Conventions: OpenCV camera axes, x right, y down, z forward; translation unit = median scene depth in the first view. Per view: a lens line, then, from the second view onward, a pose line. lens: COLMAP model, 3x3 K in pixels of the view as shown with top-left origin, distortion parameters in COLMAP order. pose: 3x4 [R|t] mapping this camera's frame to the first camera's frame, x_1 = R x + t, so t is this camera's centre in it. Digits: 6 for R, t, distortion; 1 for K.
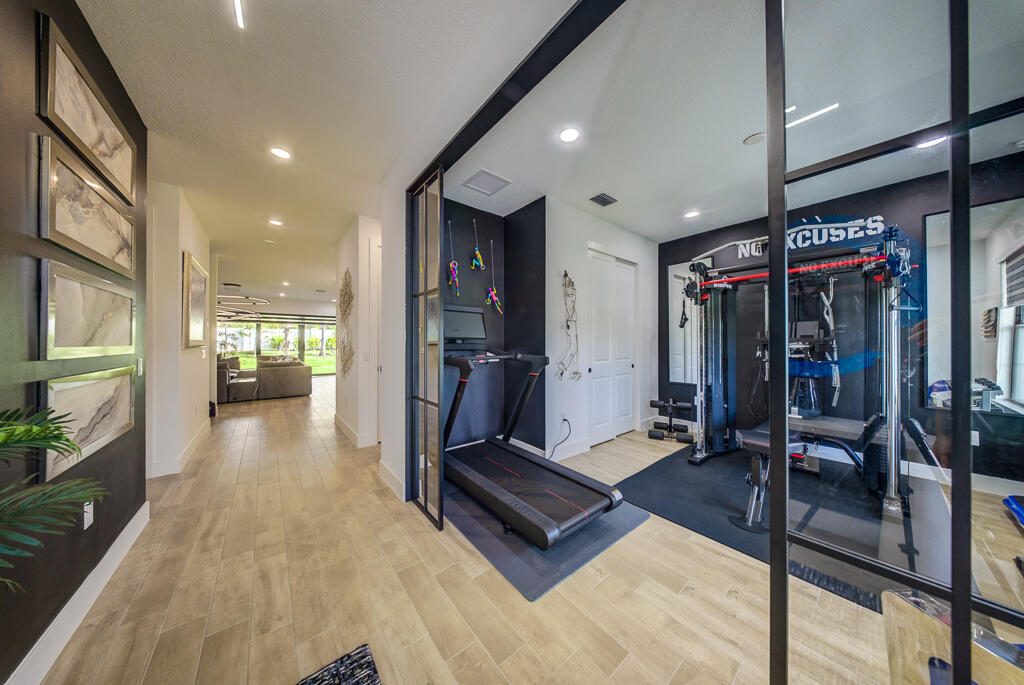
lens RADIAL K [[301.3, 0, 515.6], [0, 301.3, 342.7], [0, 0, 1]] dist [0.000341, -0.001153]
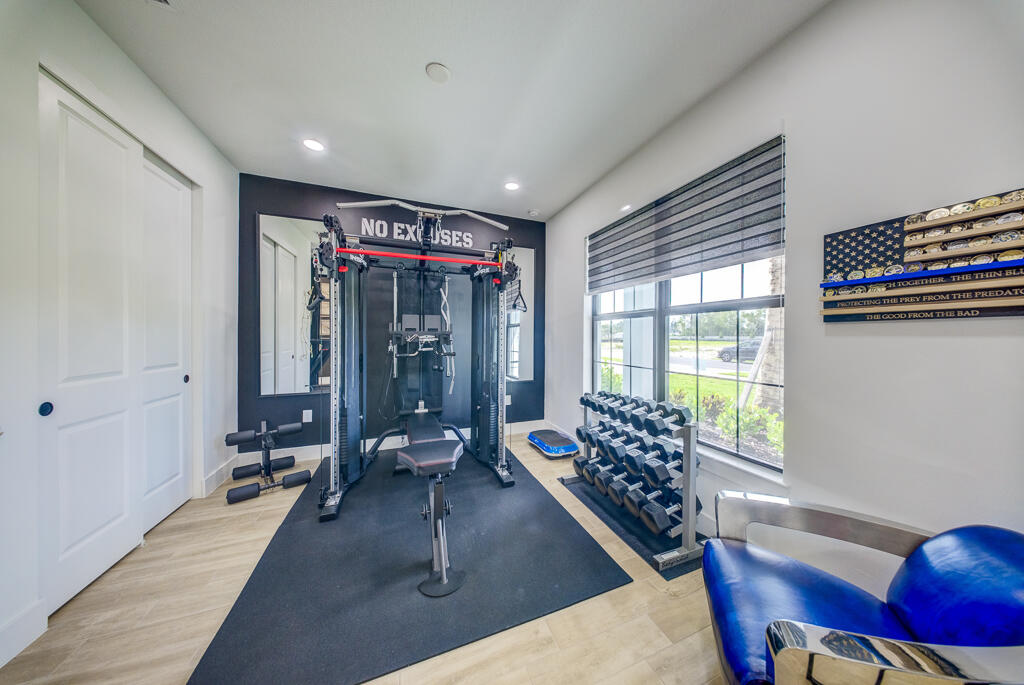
lens RADIAL K [[301.3, 0, 518.3], [0, 301.3, 337.4], [0, 0, 1]] dist [0.000341, -0.001153]
pose [[0.291746, 0.002296, 0.956493, 0.073798], [-0.007271, 0.999974, -0.000182, 0.002514], [-0.956468, -0.006901, 0.291755, 0.373990]]
